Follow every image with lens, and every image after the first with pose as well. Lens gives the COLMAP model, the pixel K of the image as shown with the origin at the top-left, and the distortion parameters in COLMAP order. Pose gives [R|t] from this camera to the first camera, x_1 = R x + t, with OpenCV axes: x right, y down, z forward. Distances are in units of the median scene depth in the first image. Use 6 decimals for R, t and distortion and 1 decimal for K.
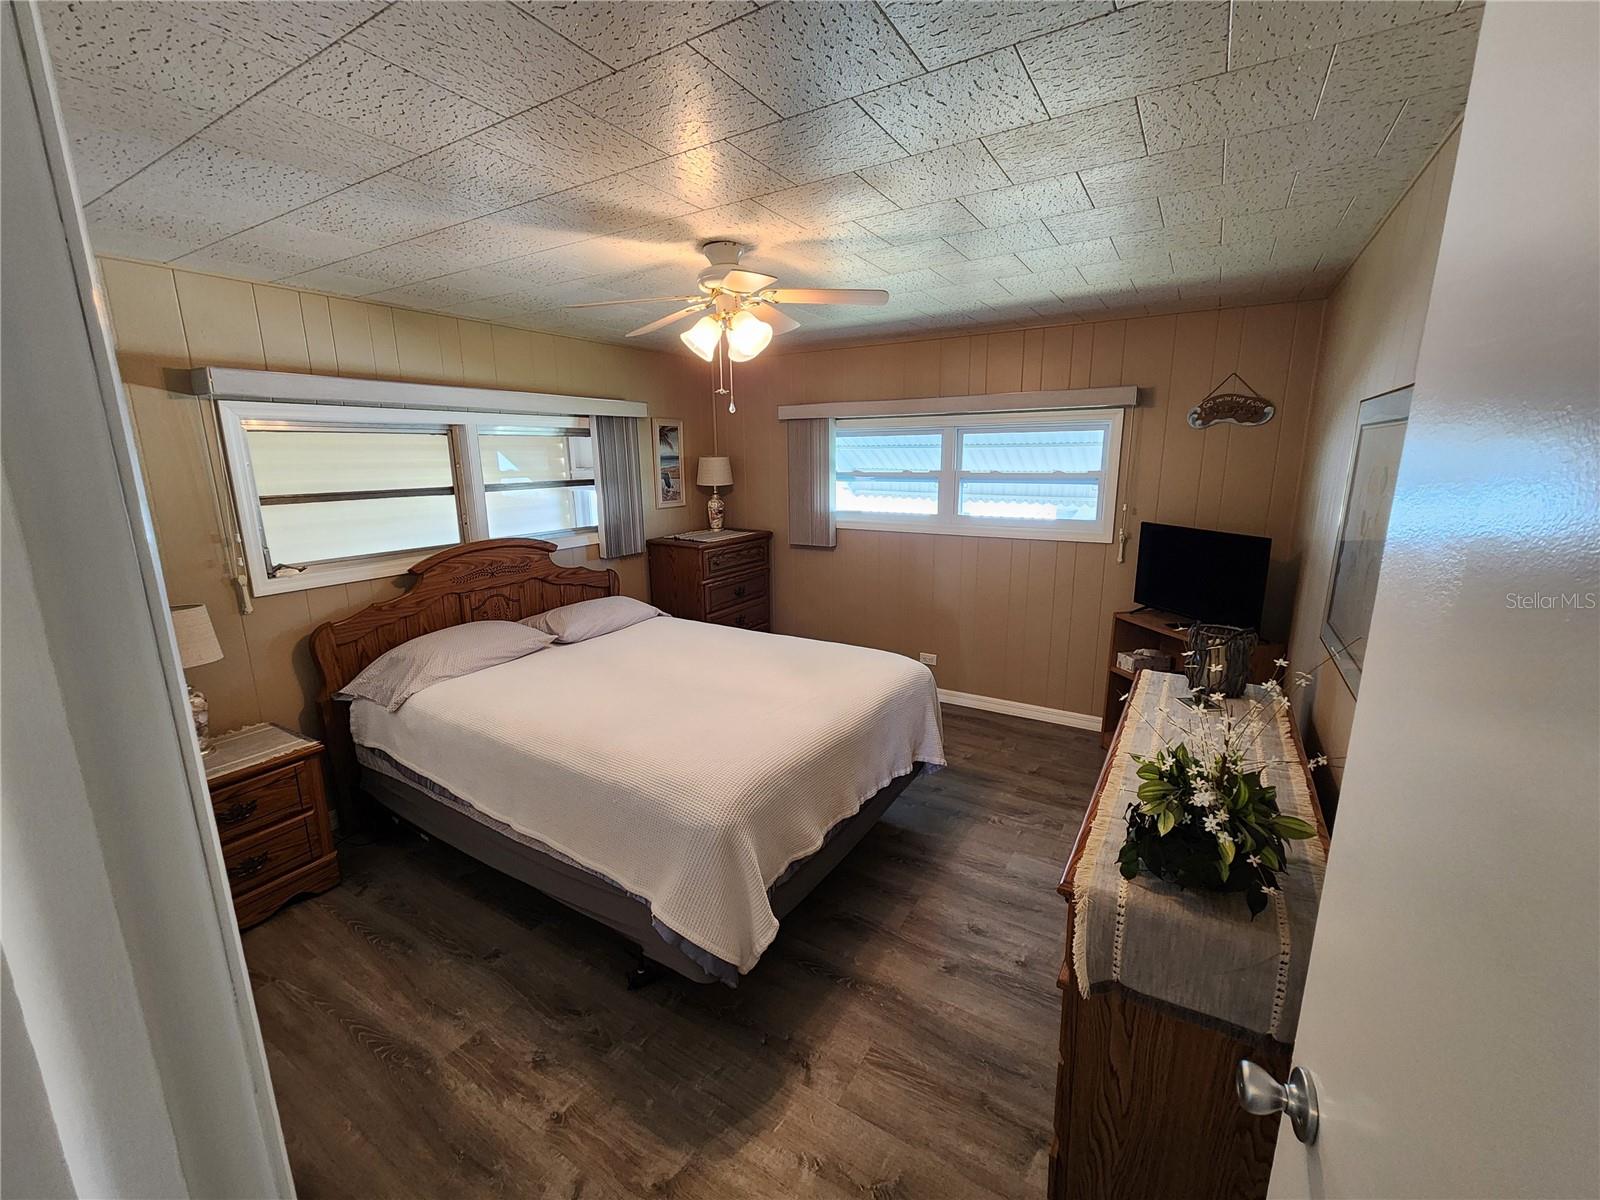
lens RADIAL K [[656.5, 0, 812.0], [0, 656.5, 597.9], [0, 0, 1]] dist [0.001740, 0.000134]
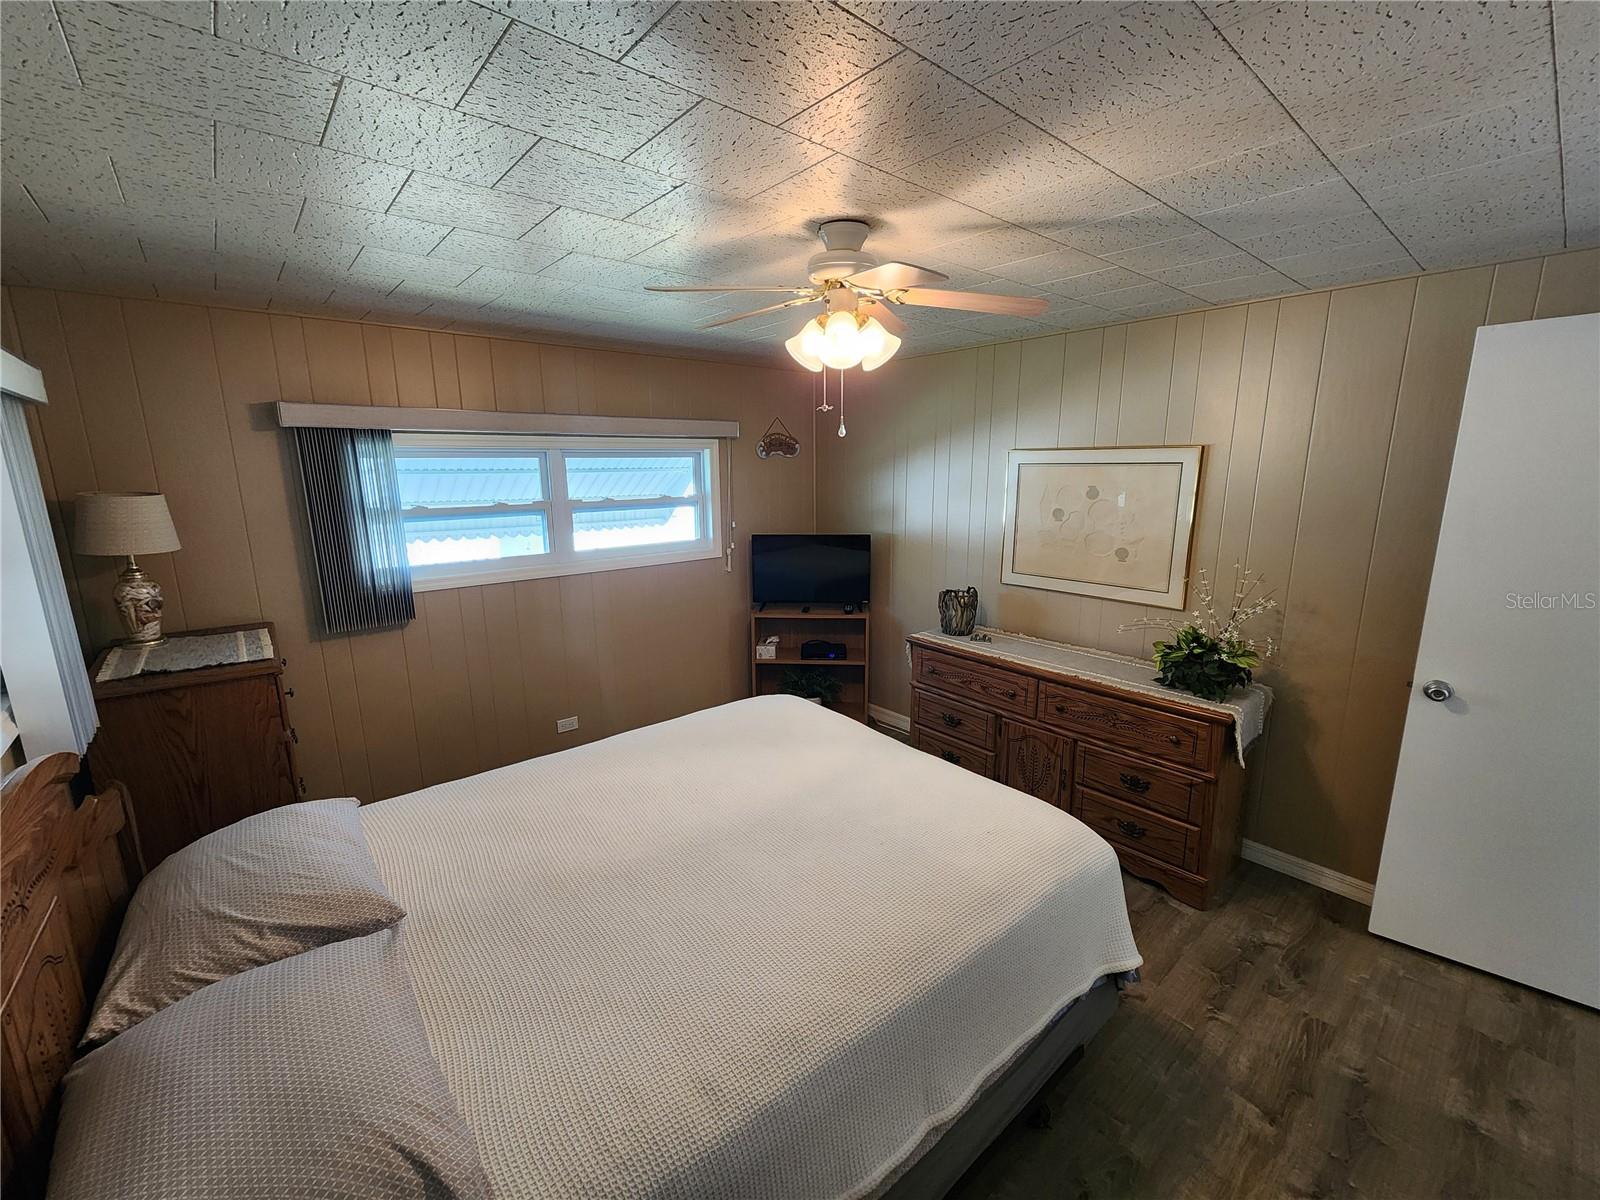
lens RADIAL K [[651.5, 0, 806.0], [0, 651.5, 599.0], [0, 0, 1]] dist [0.002651, 0.000877]
pose [[0.319692, -0.184820, 0.929321, -0.584029], [0.207986, 0.970560, 0.121473, -0.125639], [-0.924413, 0.154452, 0.348720, 0.510376]]
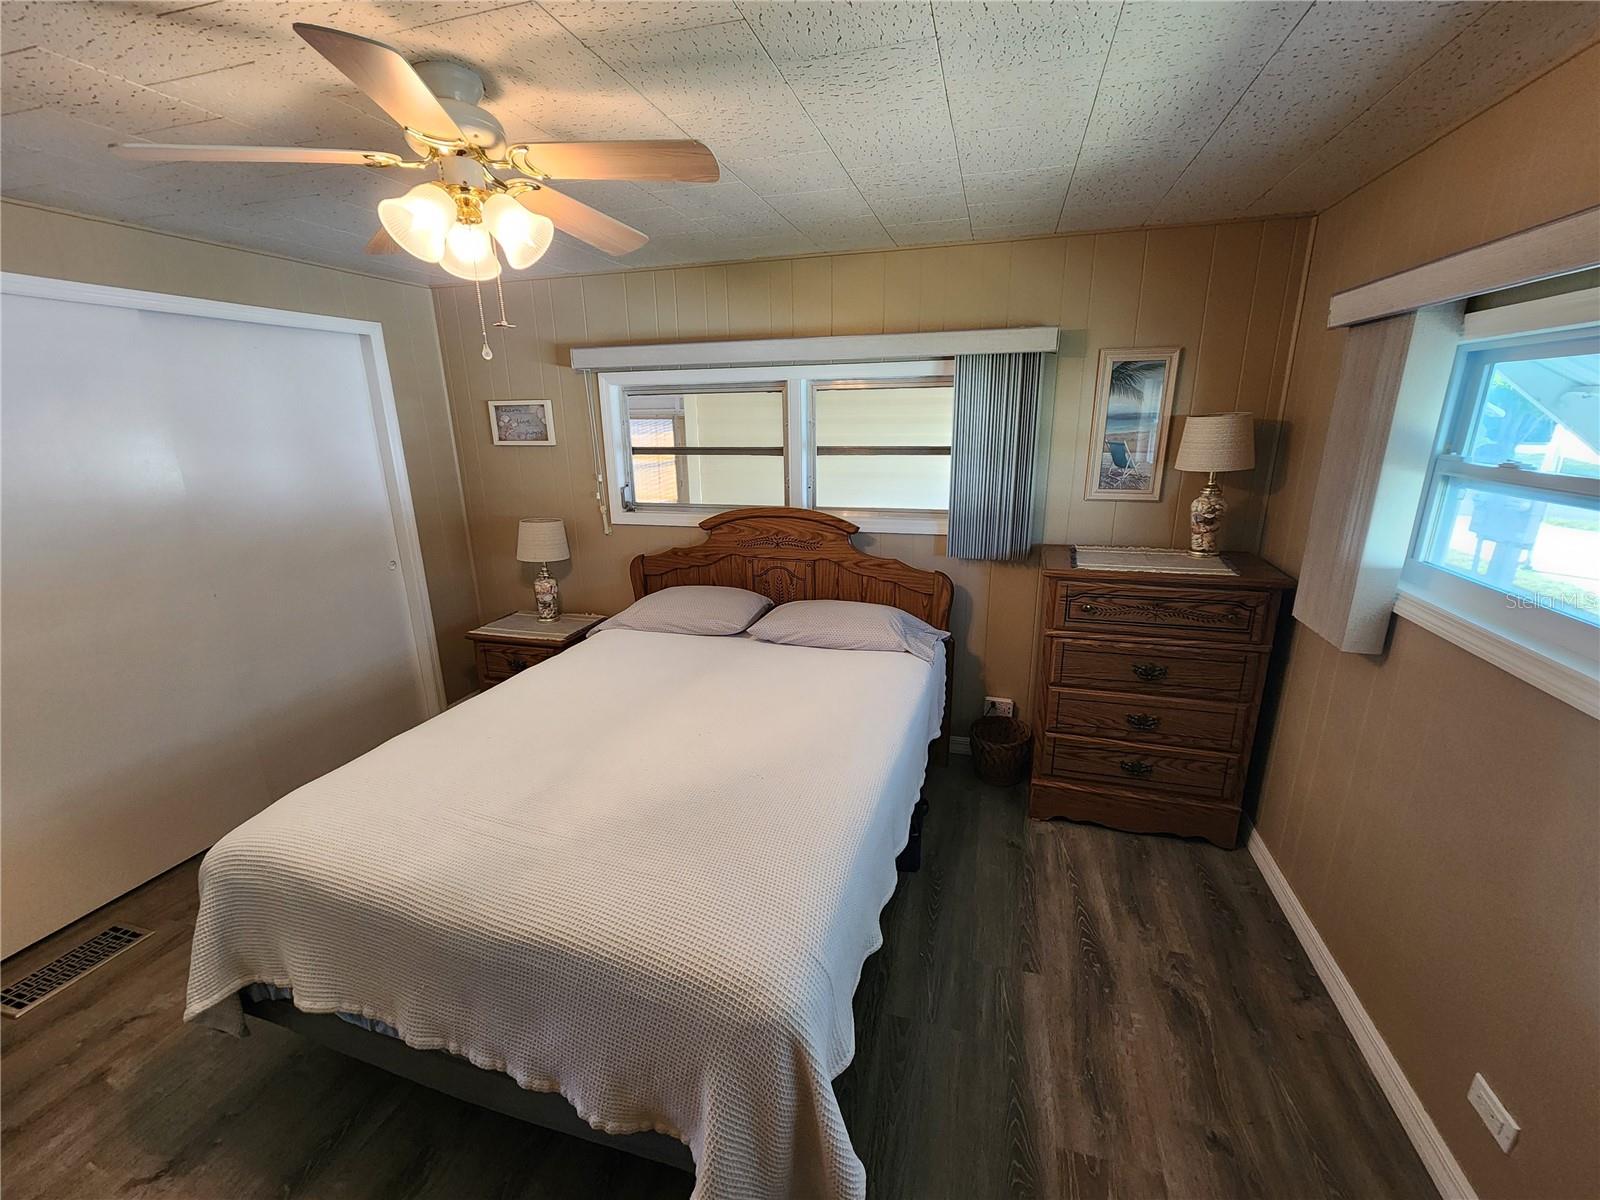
lens RADIAL K [[651.5, 0, 806.0], [0, 651.5, 599.0], [0, 0, 1]] dist [0.002651, 0.000877]
pose [[0.258077, 0.273437, -0.926622, 0.374154], [-0.197729, 0.953760, 0.226375, -0.168533], [0.945674, 0.124798, 0.300210, 0.725583]]
